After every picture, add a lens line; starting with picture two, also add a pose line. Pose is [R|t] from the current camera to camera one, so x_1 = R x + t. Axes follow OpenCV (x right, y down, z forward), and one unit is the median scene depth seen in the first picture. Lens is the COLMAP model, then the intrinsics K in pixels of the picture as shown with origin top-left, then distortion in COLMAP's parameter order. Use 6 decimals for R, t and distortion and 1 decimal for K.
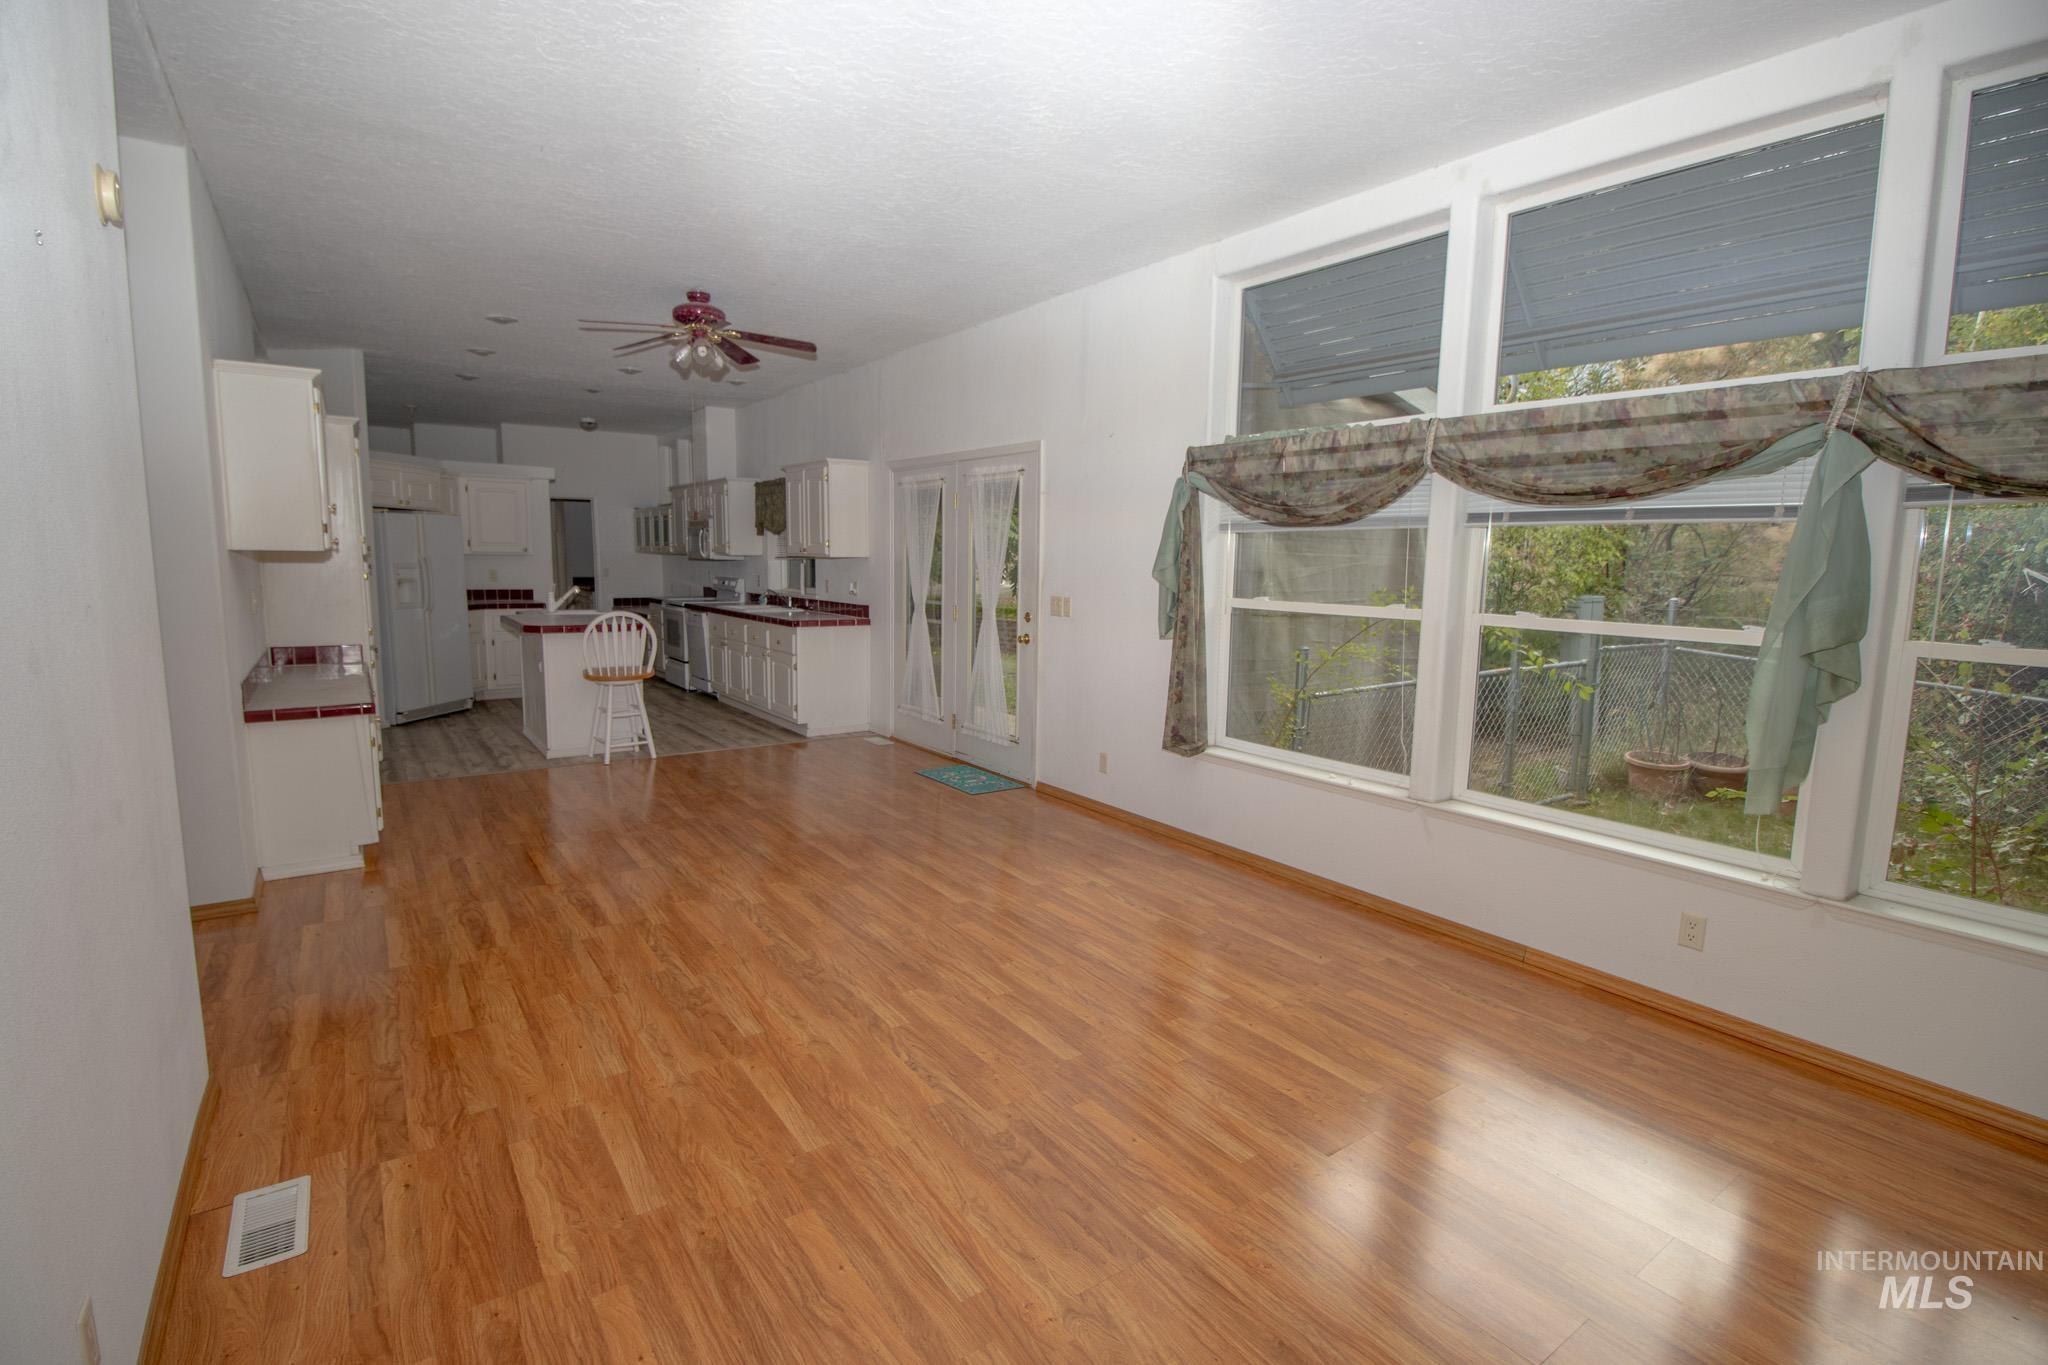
lens RADIAL K [[954.3, 0, 1023.3], [0, 954.3, 684.9], [0, 0, 1]] dist [-0.002993, -0.011119]
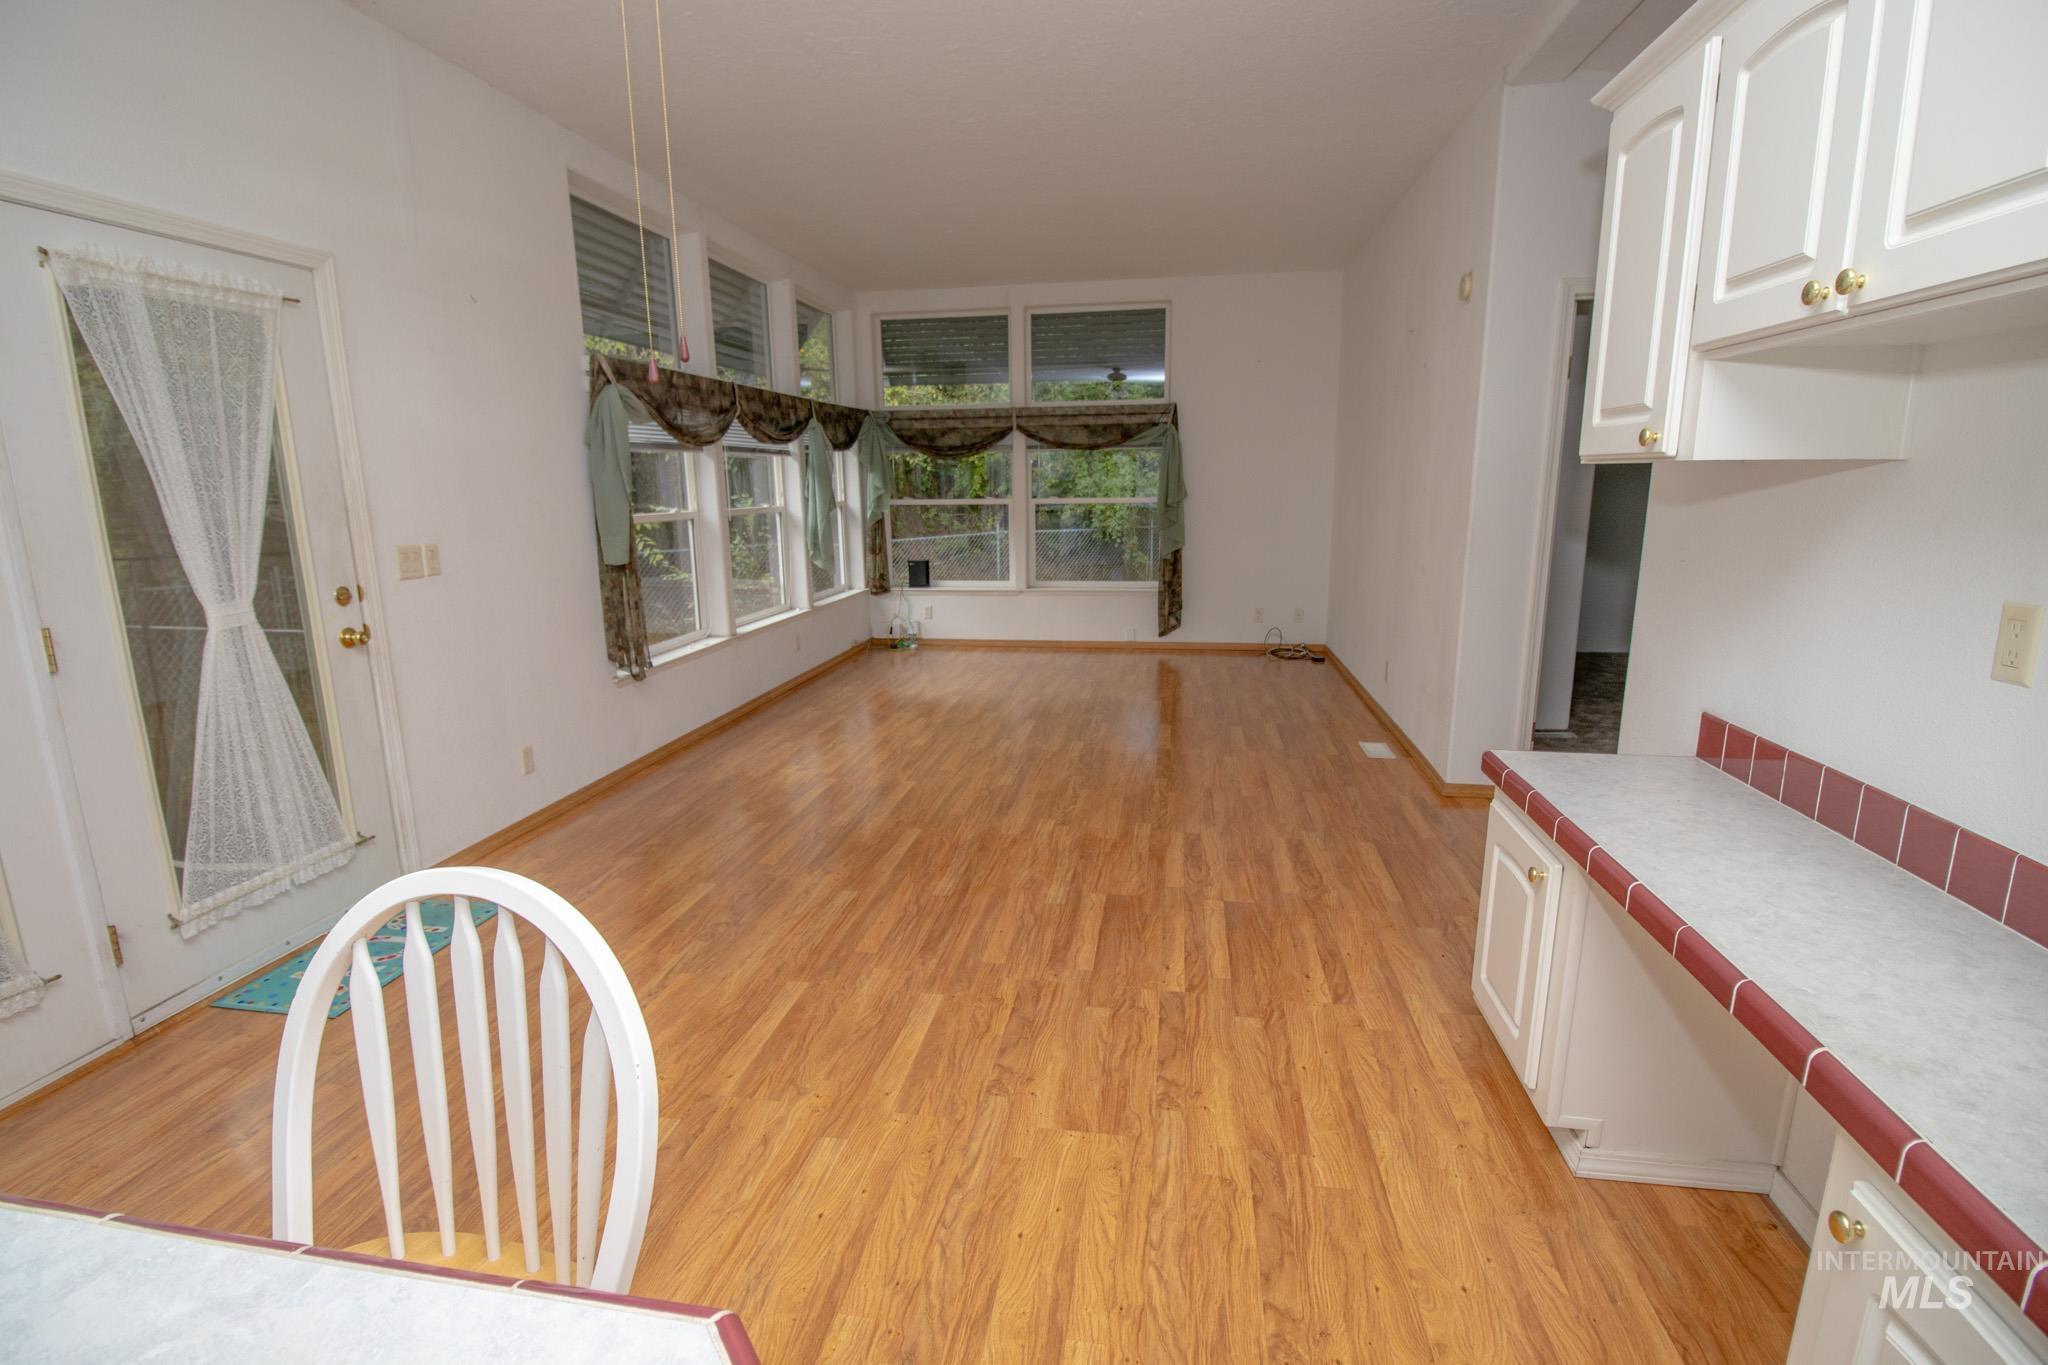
lens RADIAL K [[954.3, 0, 1011.6], [0, 954.3, 665.7], [0, 0, 1]] dist [-0.002993, -0.011119]
pose [[-0.705372, -0.140170, 0.694841, -0.947549], [0.098311, 0.951434, 0.291733, -0.231023], [-0.701987, 0.274090, -0.657334, 1.678588]]
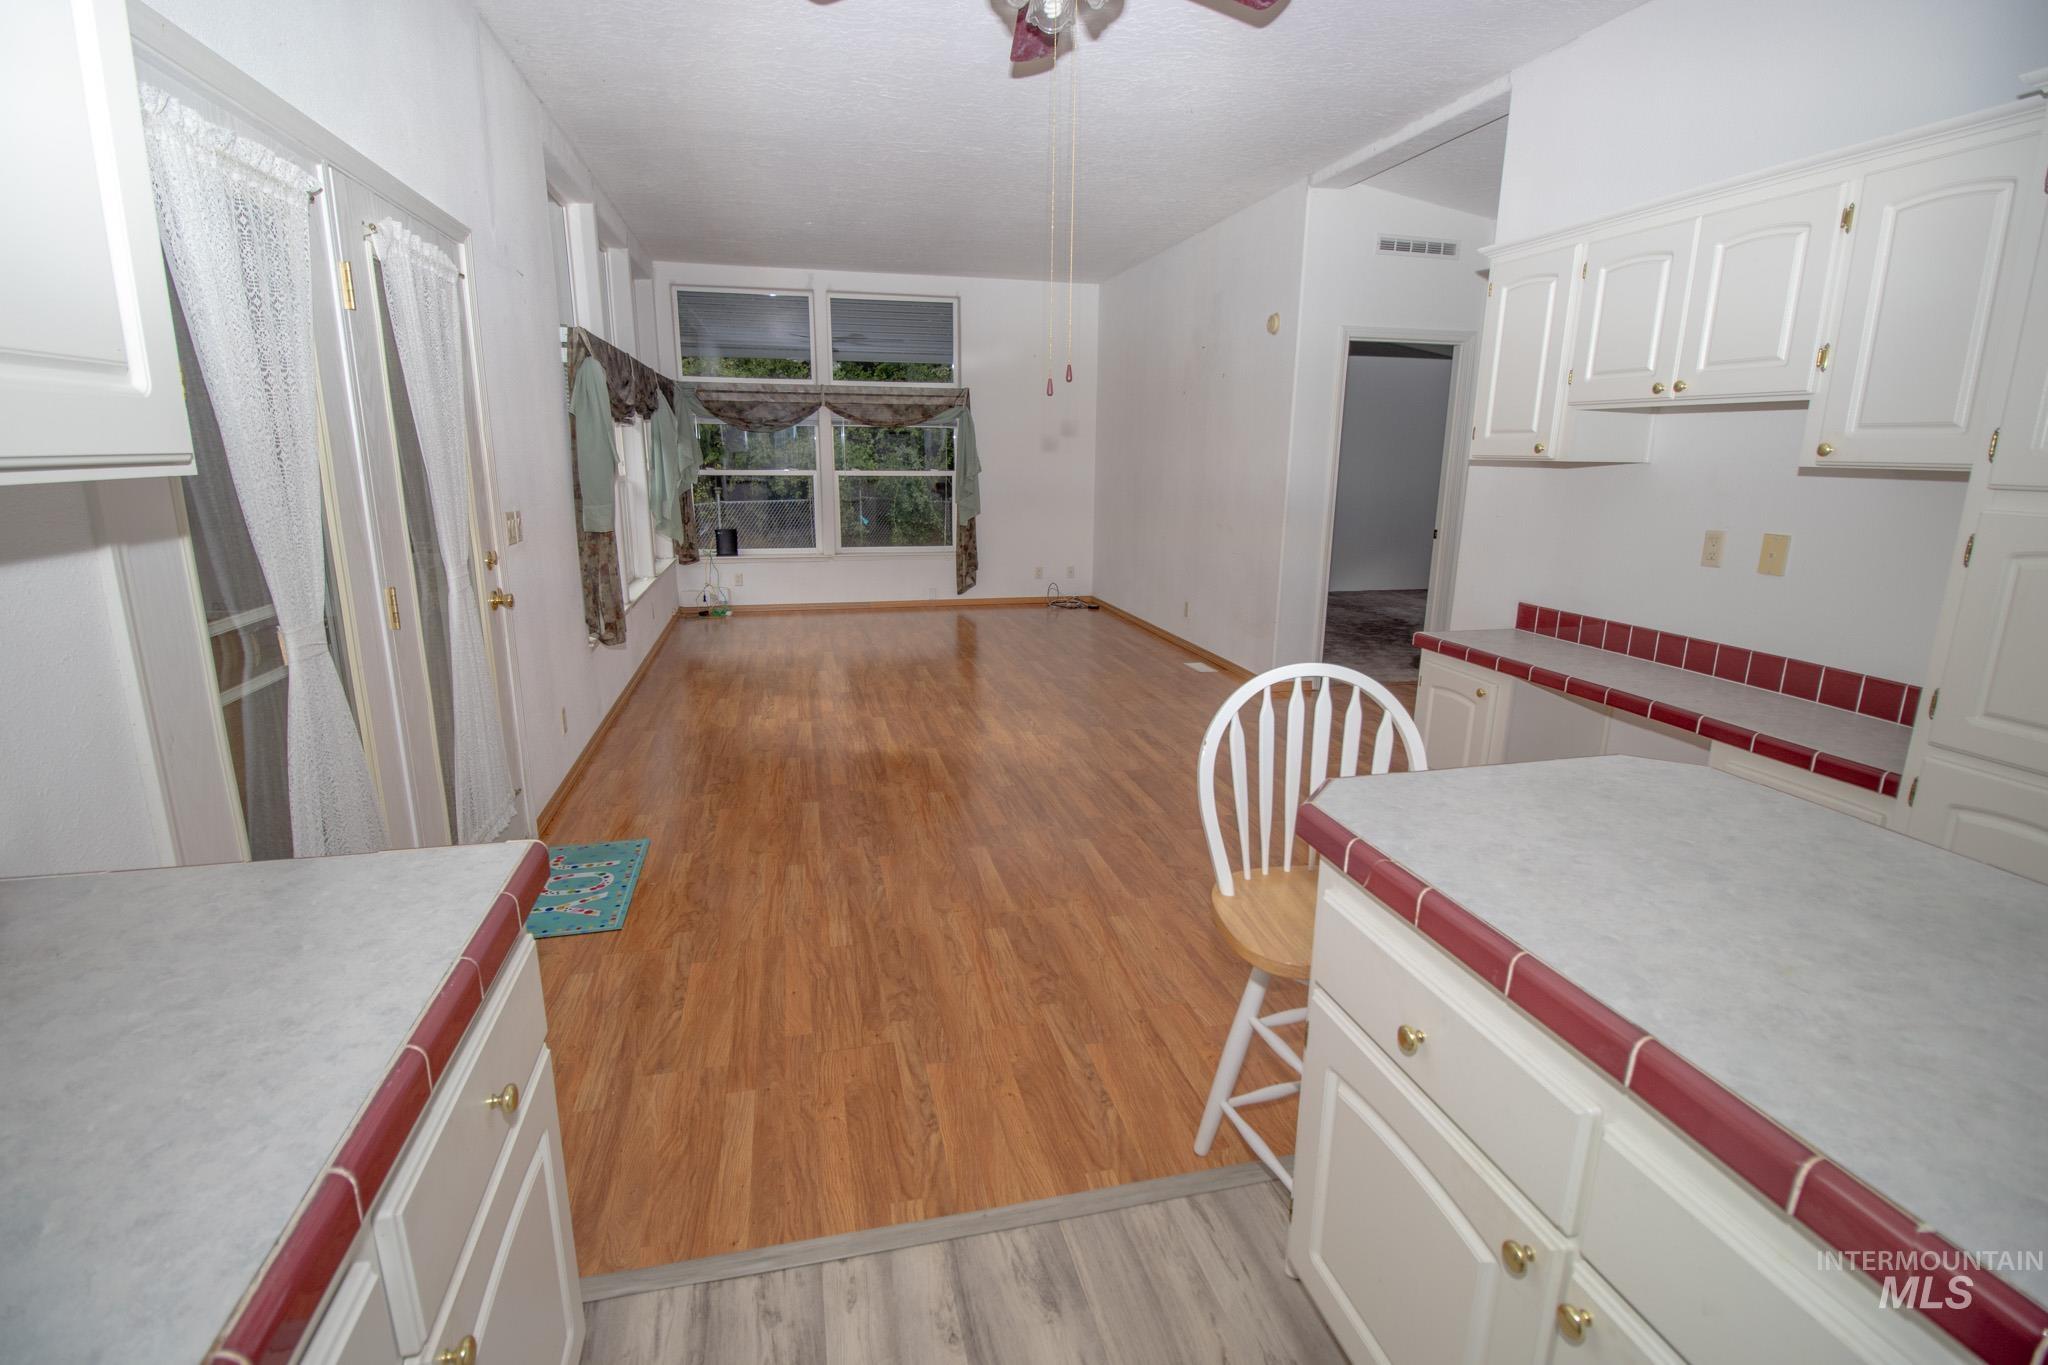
lens RADIAL K [[954.3, 0, 1014.6], [0, 954.3, 663.2], [0, 0, 1]] dist [-0.002993, -0.011119]
pose [[-0.925422, -0.104139, 0.364348, -0.729278], [0.029172, 0.939065, 0.342501, -0.296704], [-0.377813, 0.327586, -0.865993, 2.109218]]
